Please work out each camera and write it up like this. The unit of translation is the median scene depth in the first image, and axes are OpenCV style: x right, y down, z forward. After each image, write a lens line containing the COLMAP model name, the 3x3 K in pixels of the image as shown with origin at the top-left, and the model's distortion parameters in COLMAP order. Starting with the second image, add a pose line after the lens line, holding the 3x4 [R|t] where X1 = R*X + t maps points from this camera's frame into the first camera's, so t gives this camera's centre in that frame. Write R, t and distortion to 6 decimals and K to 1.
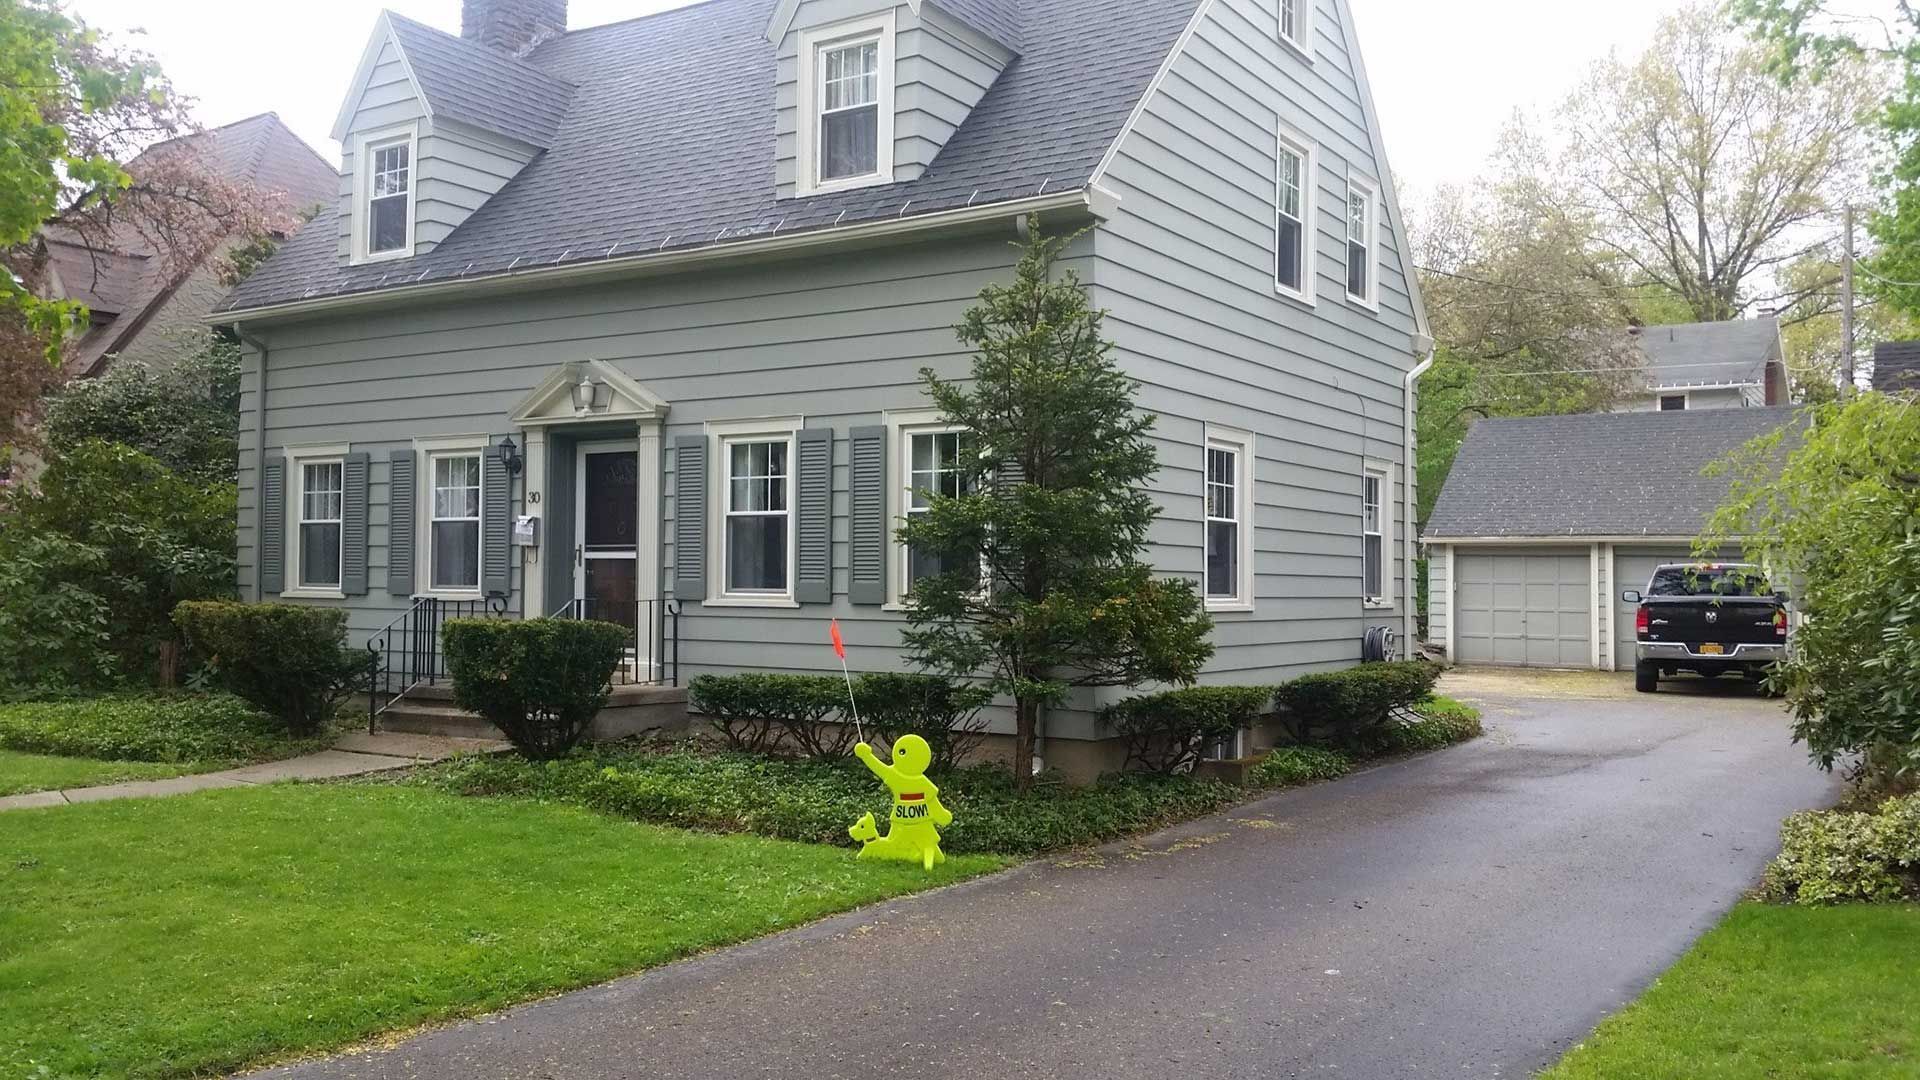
lens RADIAL K [[1532.1, 0, 953.2], [0, 1532.1, 547.6], [0, 0, 1]] dist [0.153474, -0.310167]
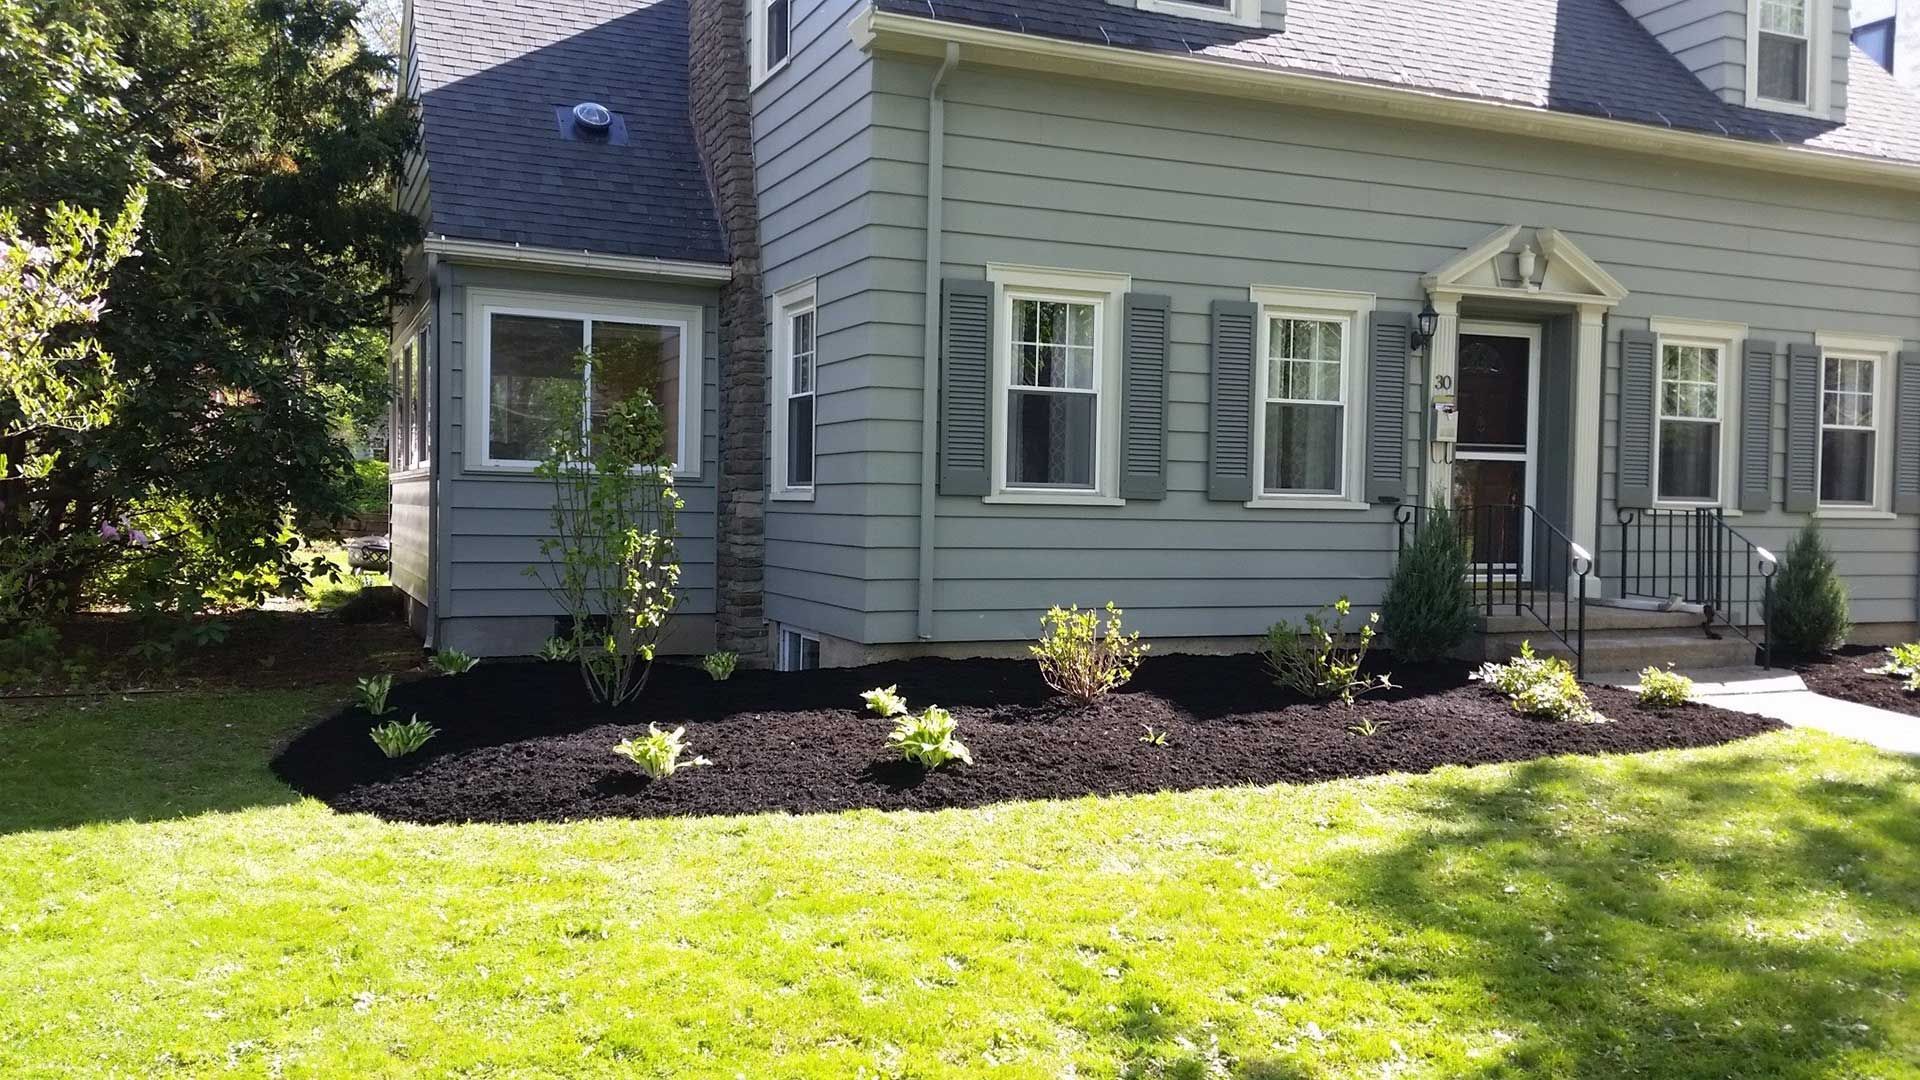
lens RADIAL K [[1602.8, 0, 999.2], [0, 1602.8, 545.7], [0, 0, 1]] dist [0.131987, -0.354063]
pose [[0.540544, -0.036203, 0.840536, -1.143318], [-0.039362, 0.996891, 0.068251, 0.004160], [-0.840394, -0.069978, 0.537439, 0.751465]]
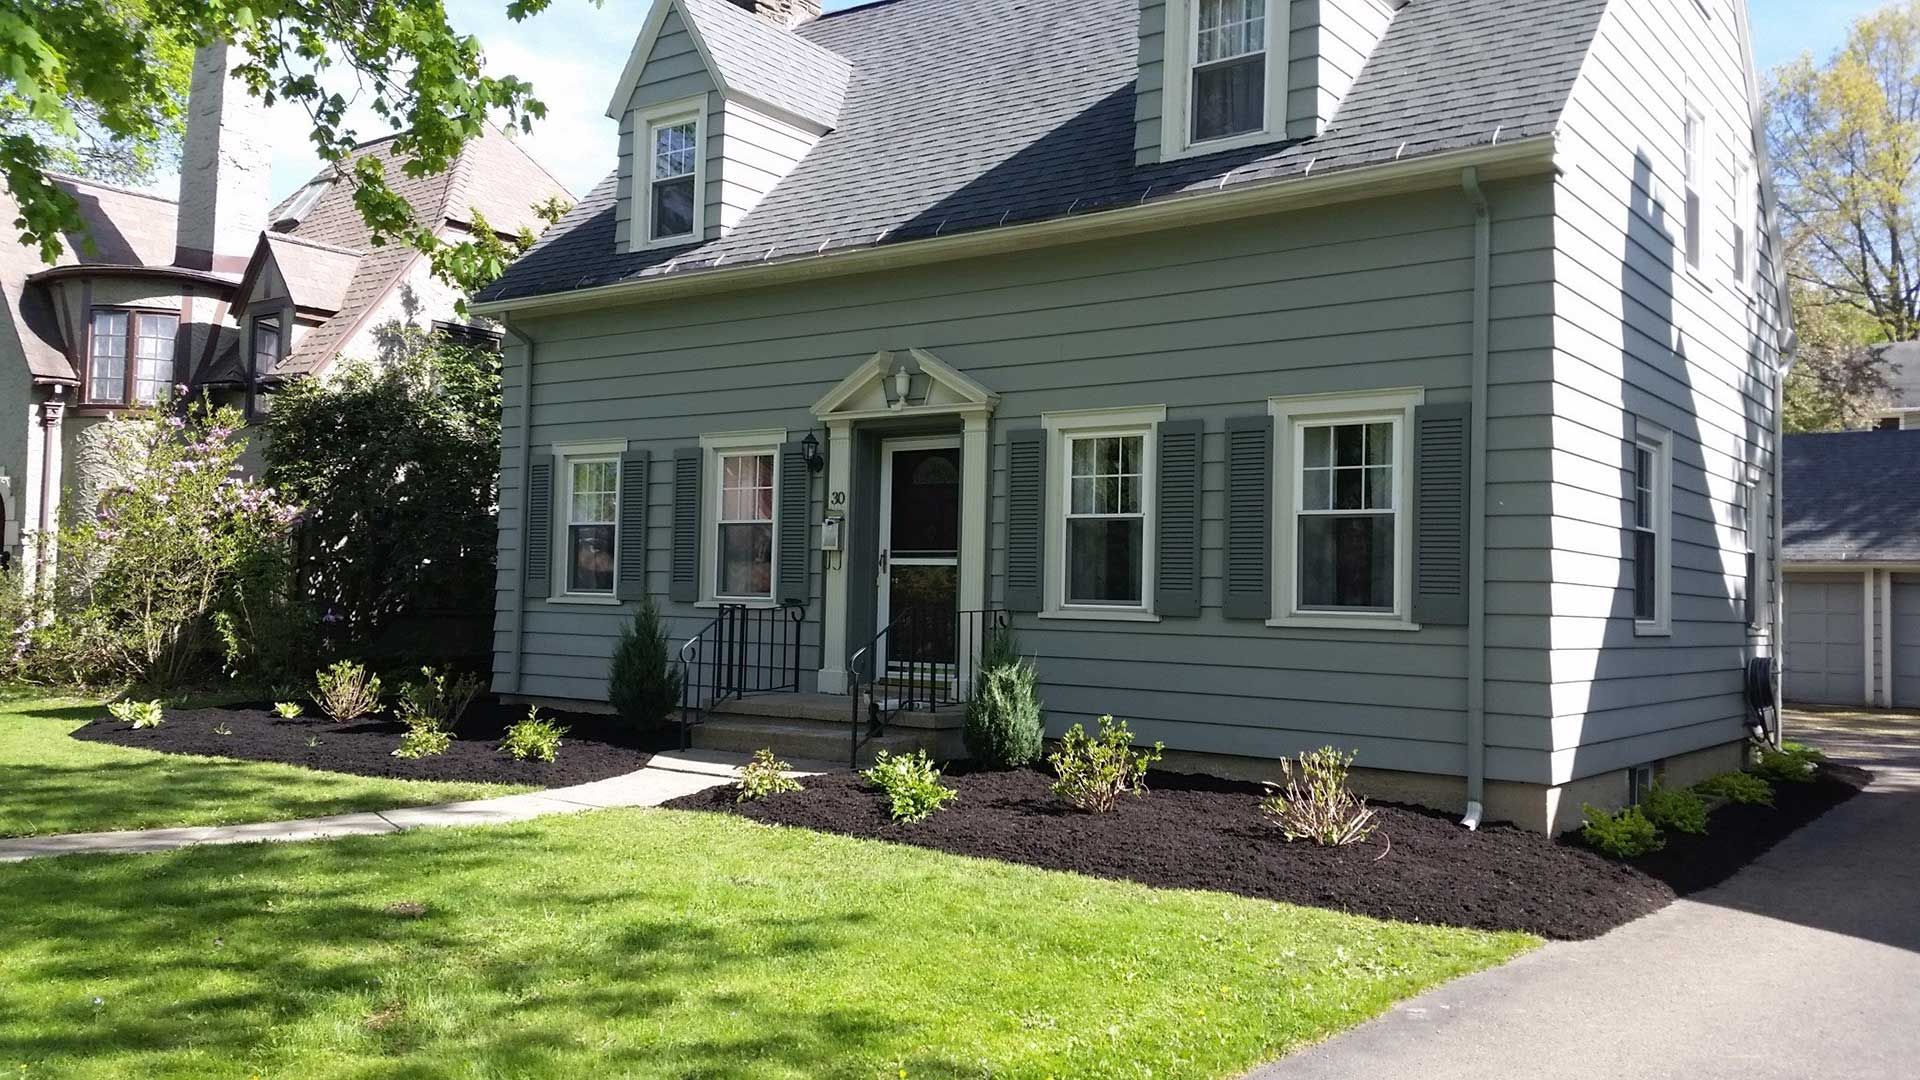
lens RADIAL K [[1532.1, 0, 953.2], [0, 1532.1, 547.6], [0, 0, 1]] dist [0.153474, -0.310167]
pose [[0.997693, 0.006688, -0.067558, -0.144111], [-0.006976, 0.999968, -0.004027, 0.000345], [0.067529, 0.004489, 0.997707, 0.091553]]
